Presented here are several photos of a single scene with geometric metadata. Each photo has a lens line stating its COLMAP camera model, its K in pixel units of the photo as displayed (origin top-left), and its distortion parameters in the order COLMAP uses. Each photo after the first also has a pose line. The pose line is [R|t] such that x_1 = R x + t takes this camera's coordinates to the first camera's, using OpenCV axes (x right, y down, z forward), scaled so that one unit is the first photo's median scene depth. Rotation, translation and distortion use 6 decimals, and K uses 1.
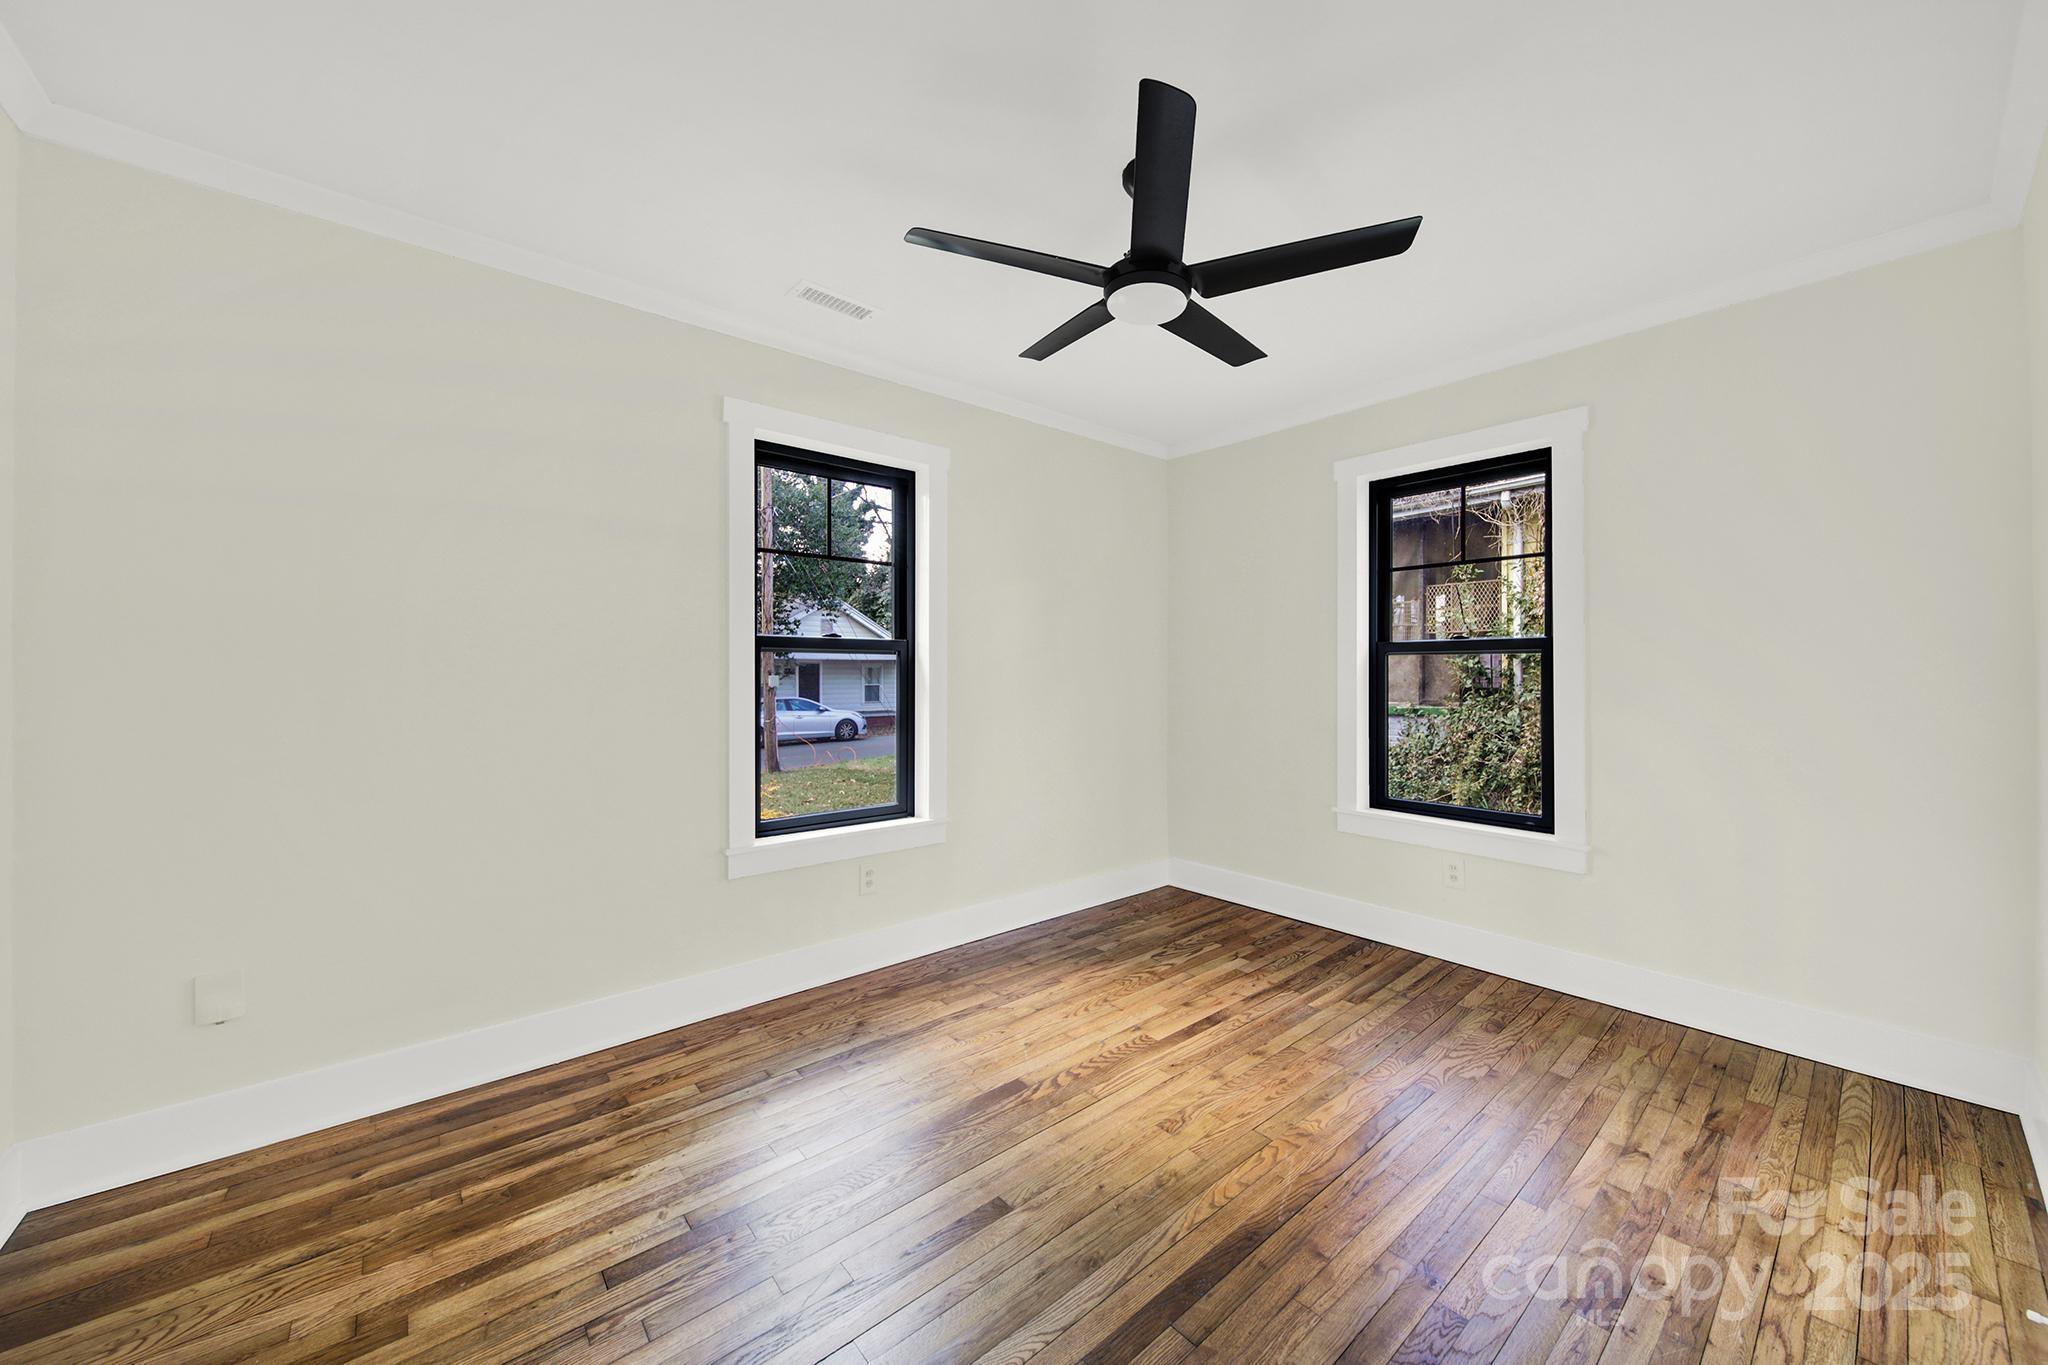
lens RADIAL K [[754.4, 0, 1023.9], [0, 754.4, 658.4], [0, 0, 1]] dist [-0.005516, -0.000097]
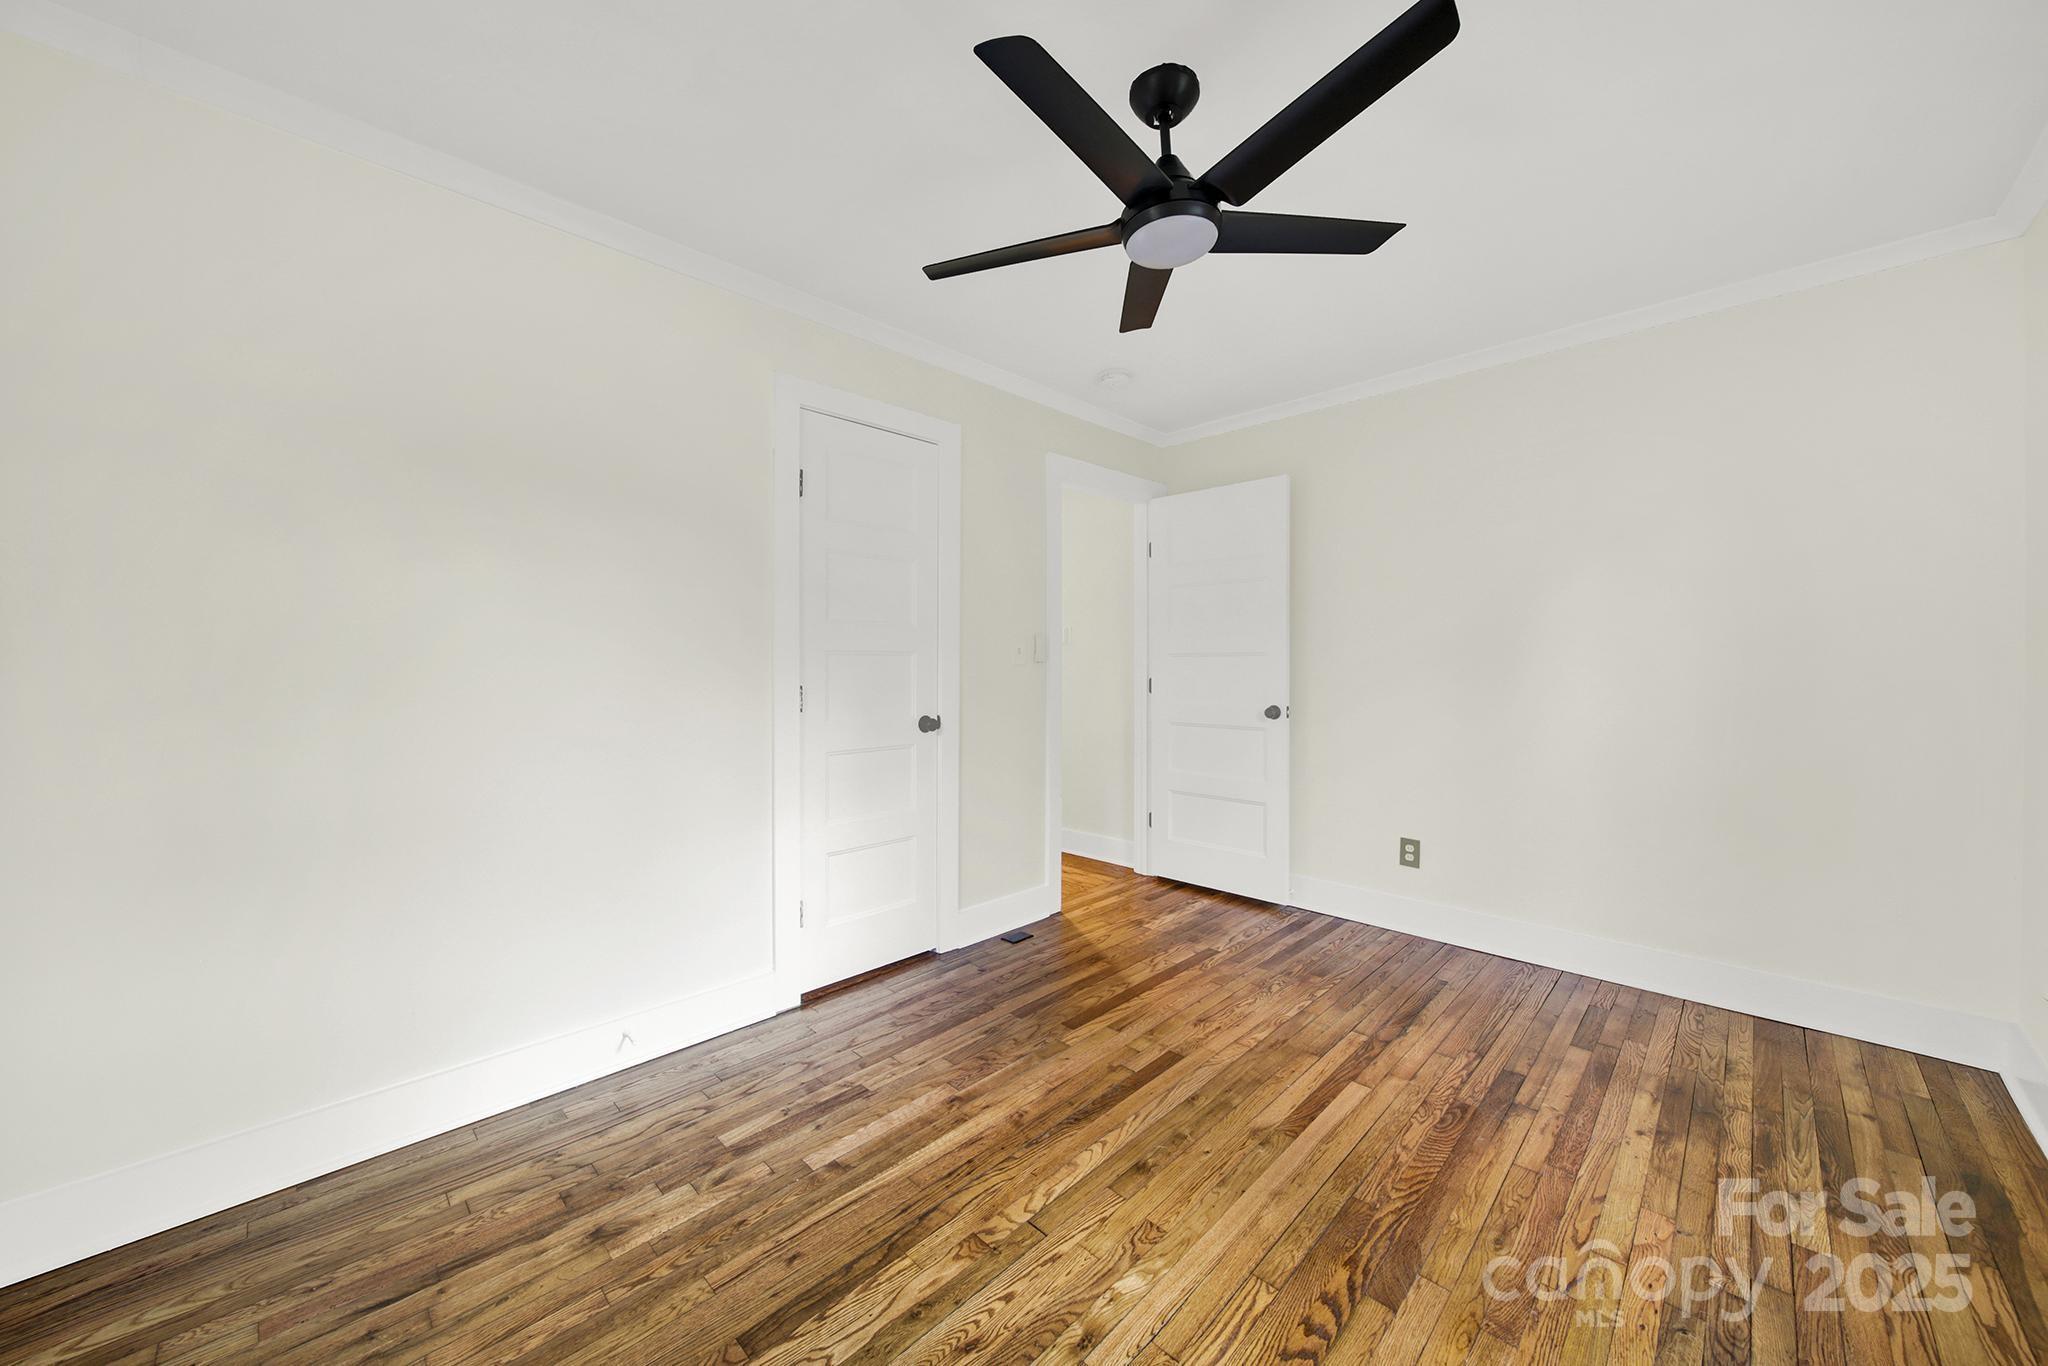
lens RADIAL K [[754.4, 0, 1023.9], [0, 754.4, 658.9], [0, 0, 1]] dist [-0.005516, -0.000097]
pose [[-0.996601, 0.004068, -0.082277, 0.453220], [0.006029, 0.999703, -0.023606, 0.037106], [0.082157, -0.024021, -0.996330, 2.096963]]
